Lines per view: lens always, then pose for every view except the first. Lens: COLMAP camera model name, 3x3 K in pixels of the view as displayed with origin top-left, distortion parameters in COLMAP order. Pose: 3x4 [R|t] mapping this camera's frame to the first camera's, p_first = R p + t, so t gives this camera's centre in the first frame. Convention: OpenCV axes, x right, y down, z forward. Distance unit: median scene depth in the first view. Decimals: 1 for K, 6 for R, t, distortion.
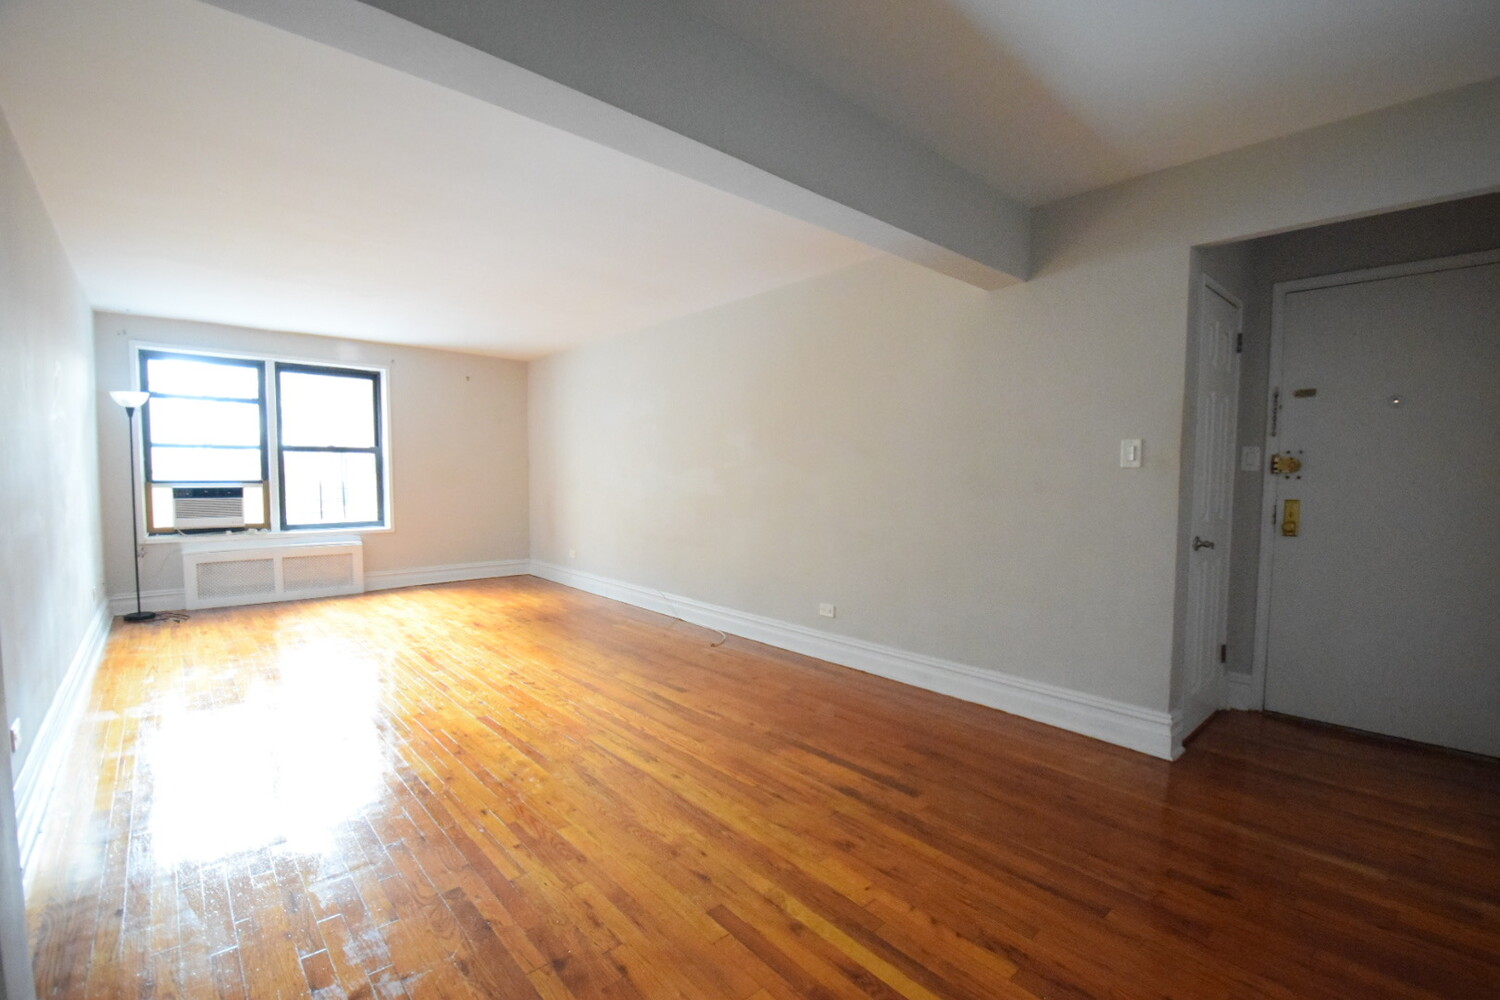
lens RADIAL K [[659.3, 0, 759.2], [0, 659.3, 511.7], [0, 0, 1]] dist [-0.000152, -0.000864]
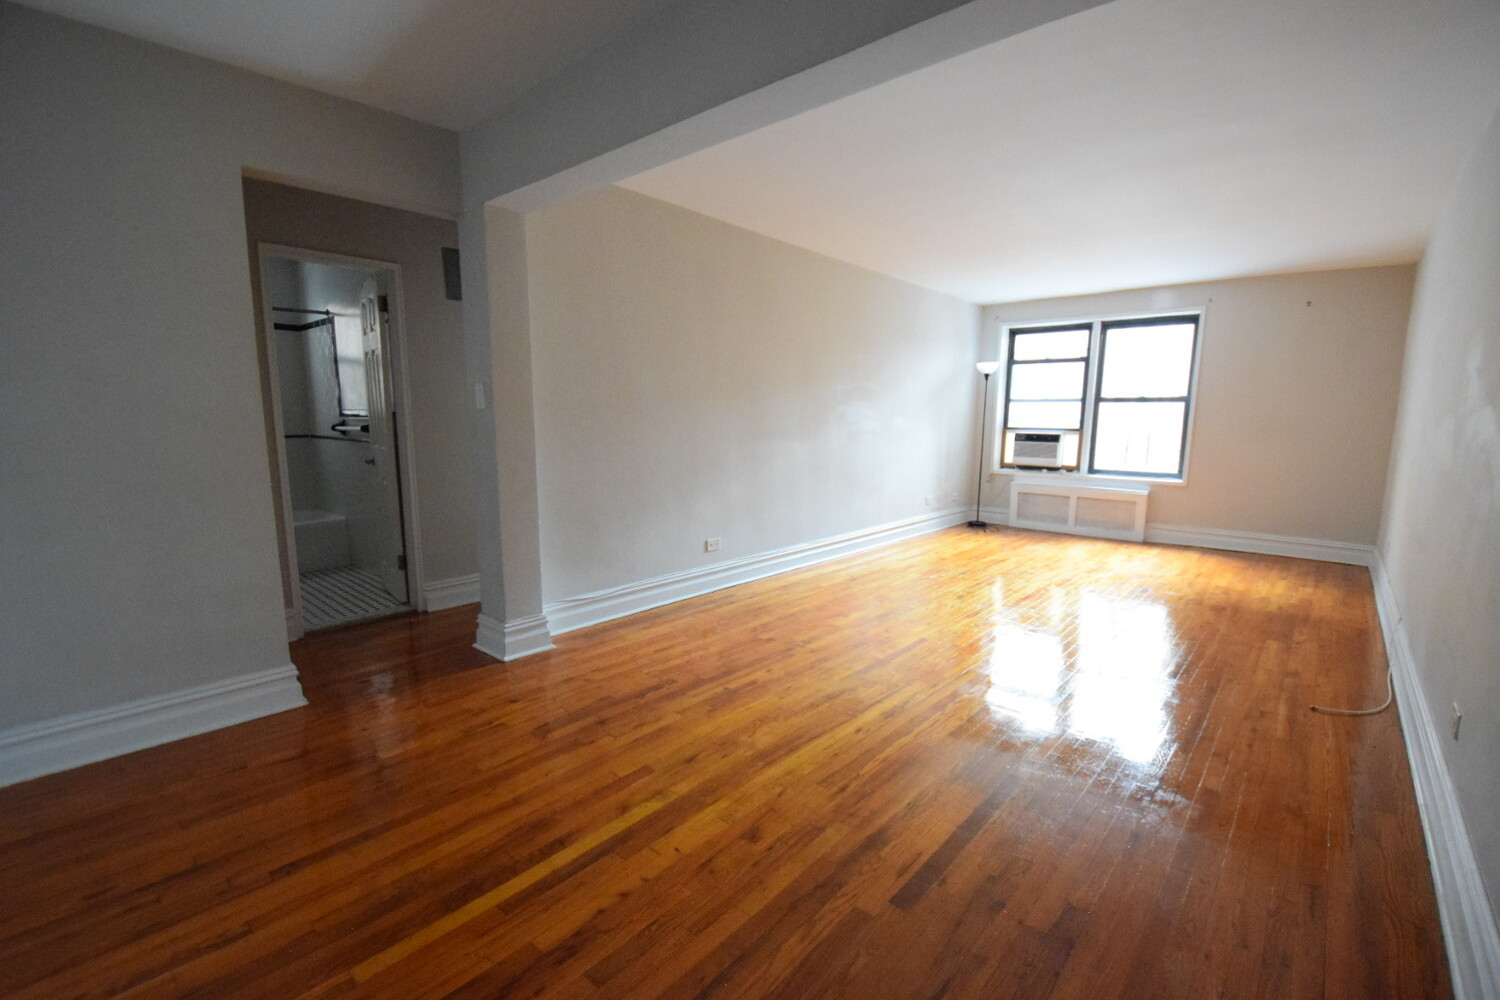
lens RADIAL K [[659.3, 0, 759.2], [0, 659.3, 511.7], [0, 0, 1]] dist [-0.000152, -0.000864]
pose [[0.114735, 0.138164, -0.983741, 0.363182], [-0.068020, 0.989049, 0.130976, -0.018161], [0.991065, 0.051887, 0.122877, 0.333863]]
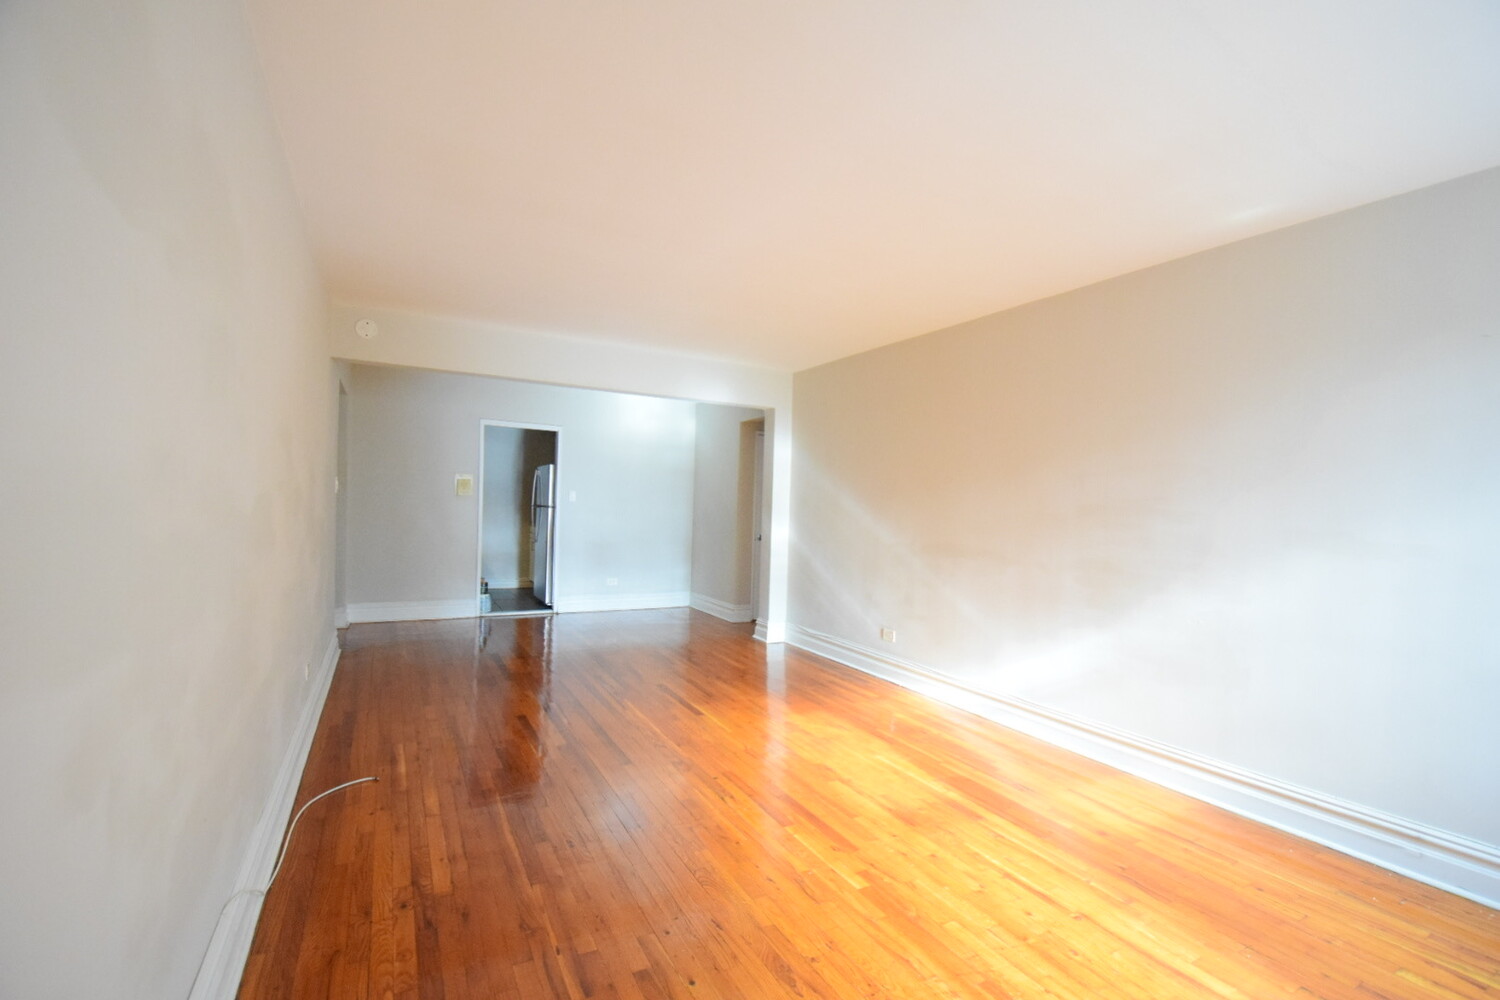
lens RADIAL K [[659.3, 0, 759.2], [0, 659.3, 511.7], [0, 0, 1]] dist [-0.000152, -0.000864]
pose [[-0.972943, -0.039938, 0.227569, -0.424752], [-0.025966, 0.997608, 0.064065, -0.075197], [-0.229583, 0.056423, -0.971652, 1.201377]]
